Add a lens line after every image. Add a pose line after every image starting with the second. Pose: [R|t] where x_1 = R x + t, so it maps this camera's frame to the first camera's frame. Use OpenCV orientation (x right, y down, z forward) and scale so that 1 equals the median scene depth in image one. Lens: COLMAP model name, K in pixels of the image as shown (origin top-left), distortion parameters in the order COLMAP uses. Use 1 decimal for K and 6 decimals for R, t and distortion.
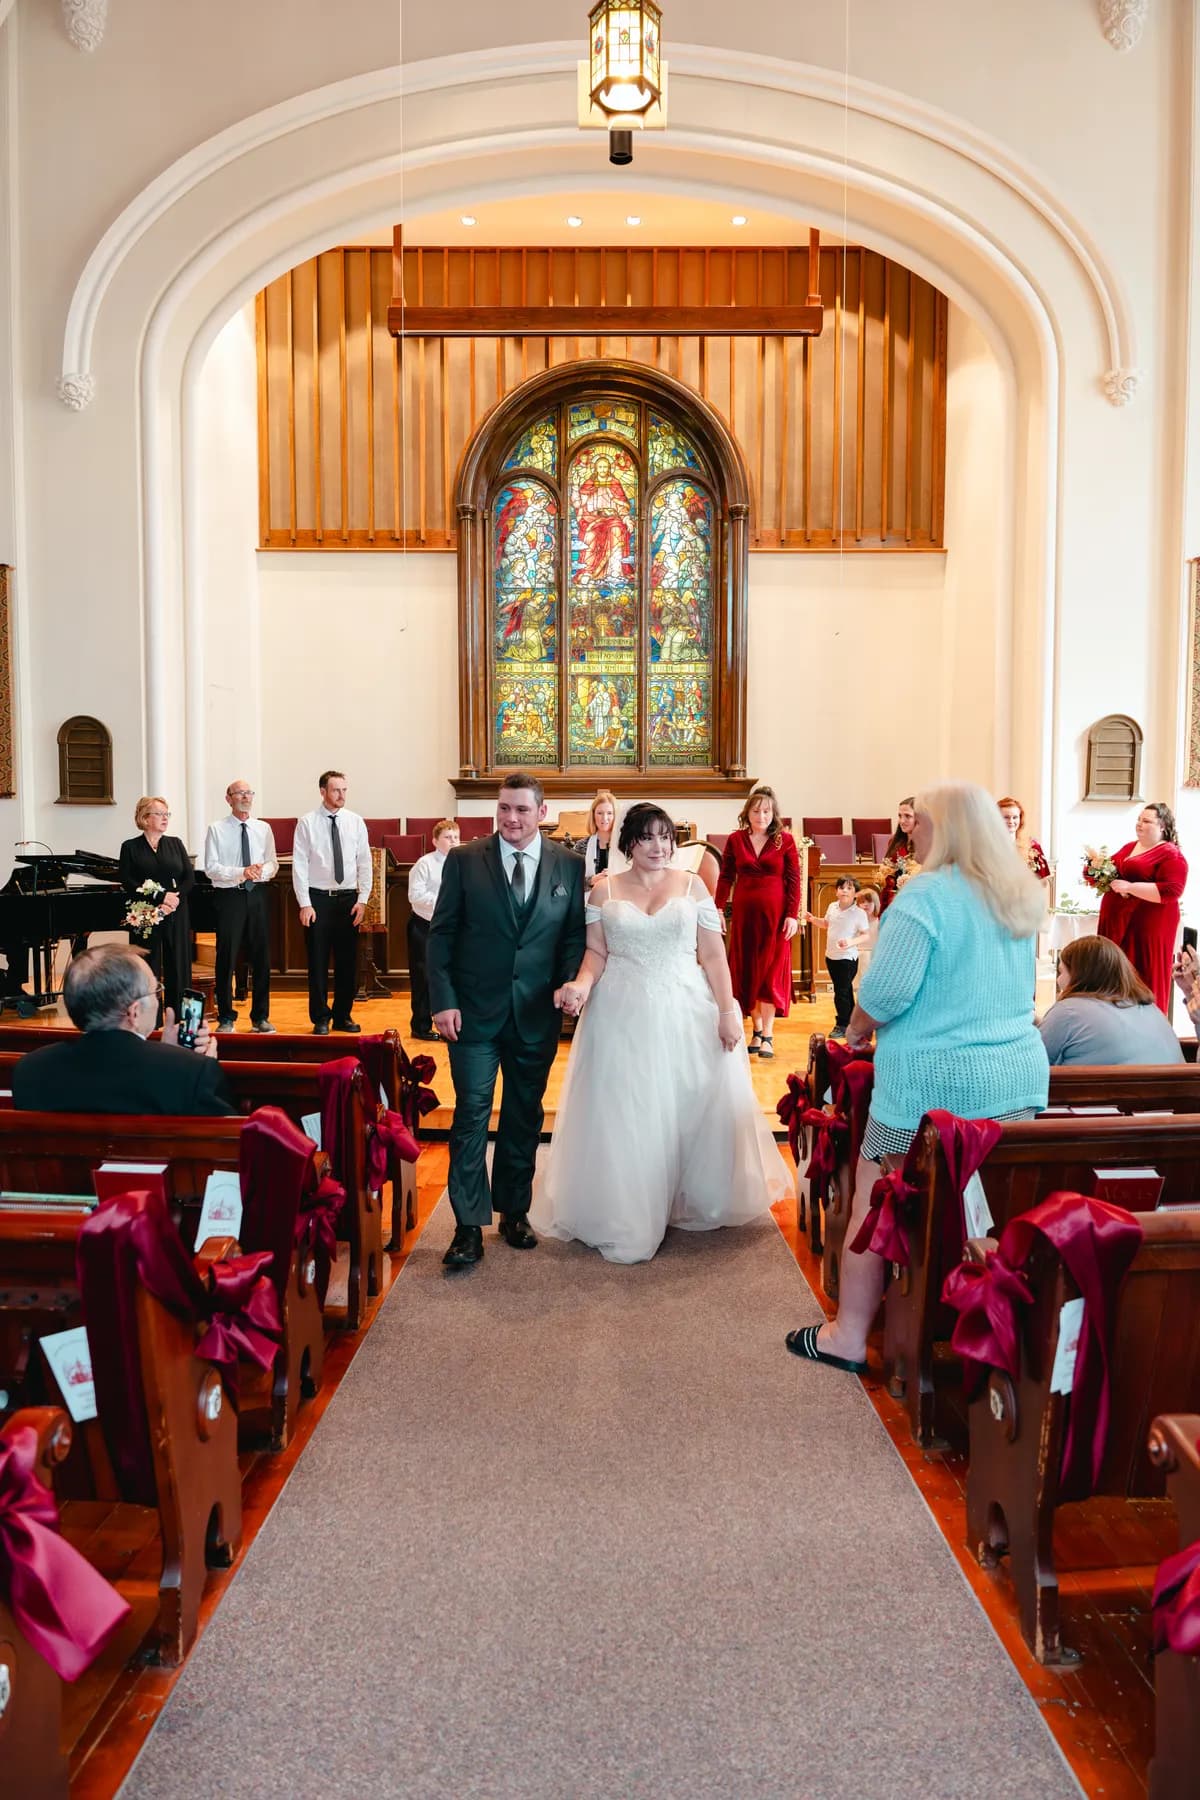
lens RADIAL K [[2558.5, 0, 600.0], [0, 2558.5, 900.0], [0, 0, 1]] dist [0.019503, -0.012685]
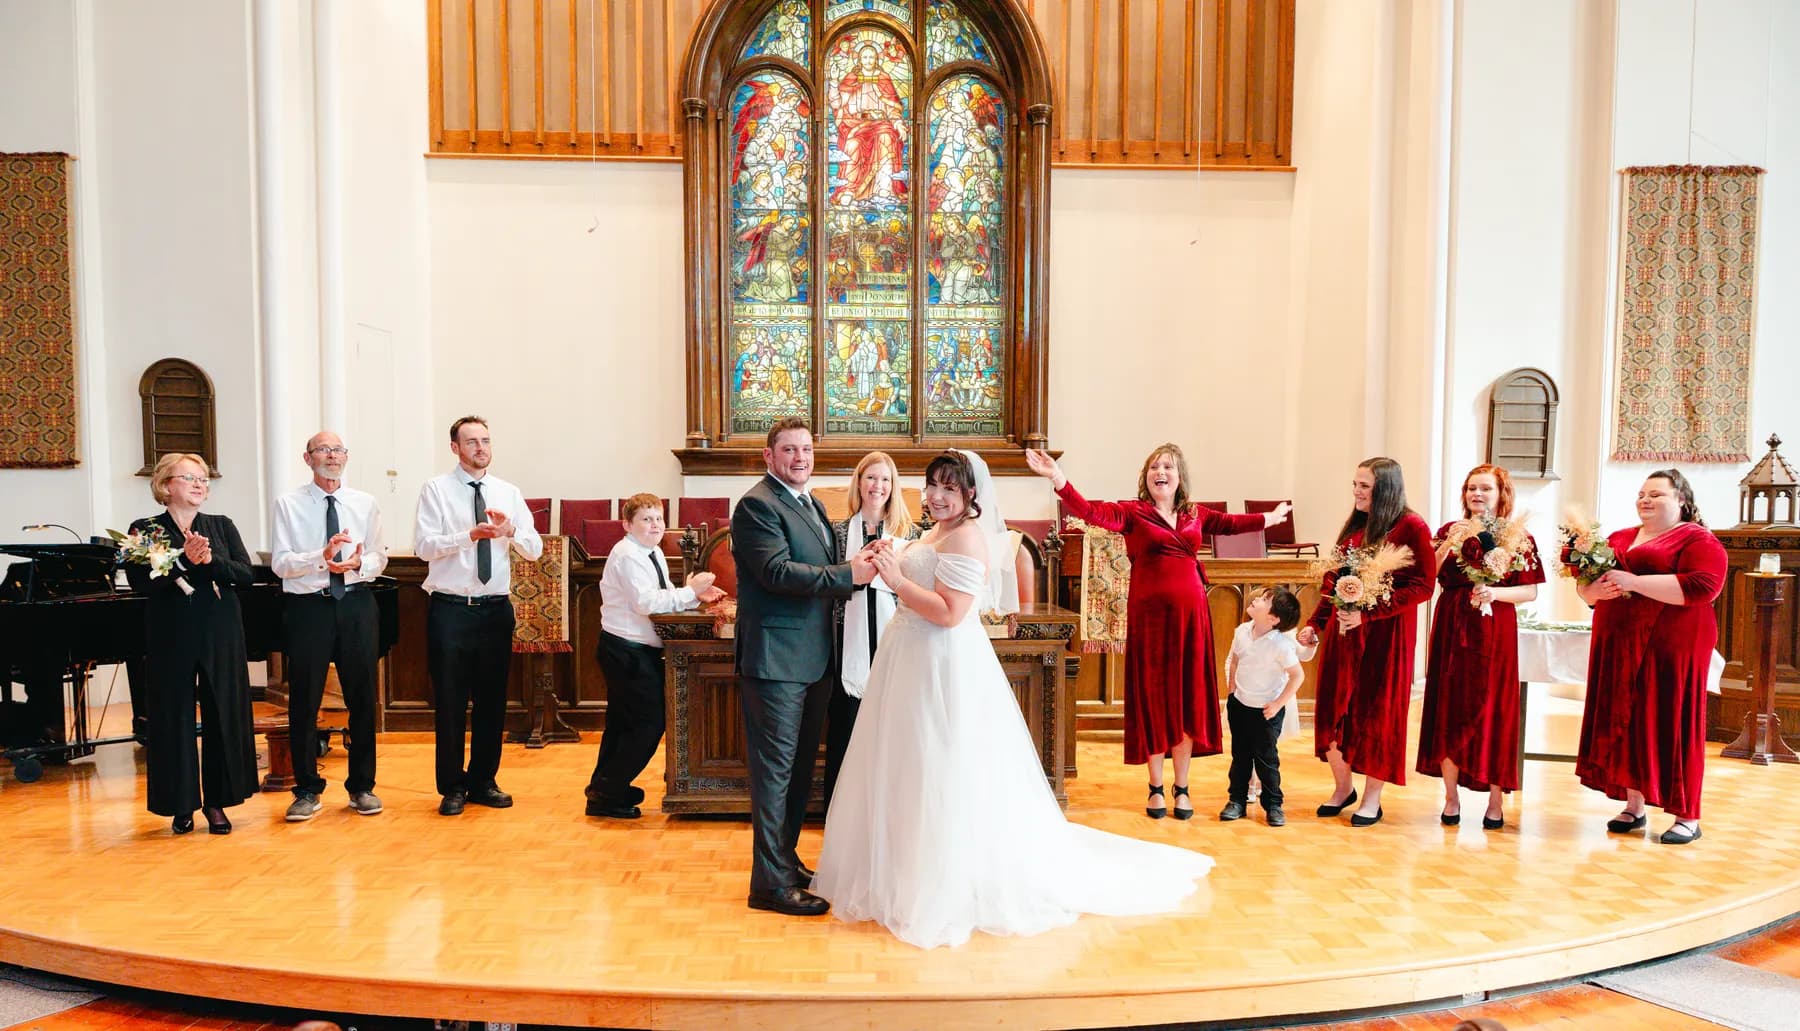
lens RADIAL K [[1396.9, 0, 906.5], [0, 1396.9, 523.1], [0, 0, 1]] dist [0.003000, 0.001282]
pose [[0.999732, 0.001916, 0.023056, 0.003176], [-0.000980, 0.999177, -0.040542, -0.007263], [-0.023114, 0.040508, 0.998912, 0.570293]]
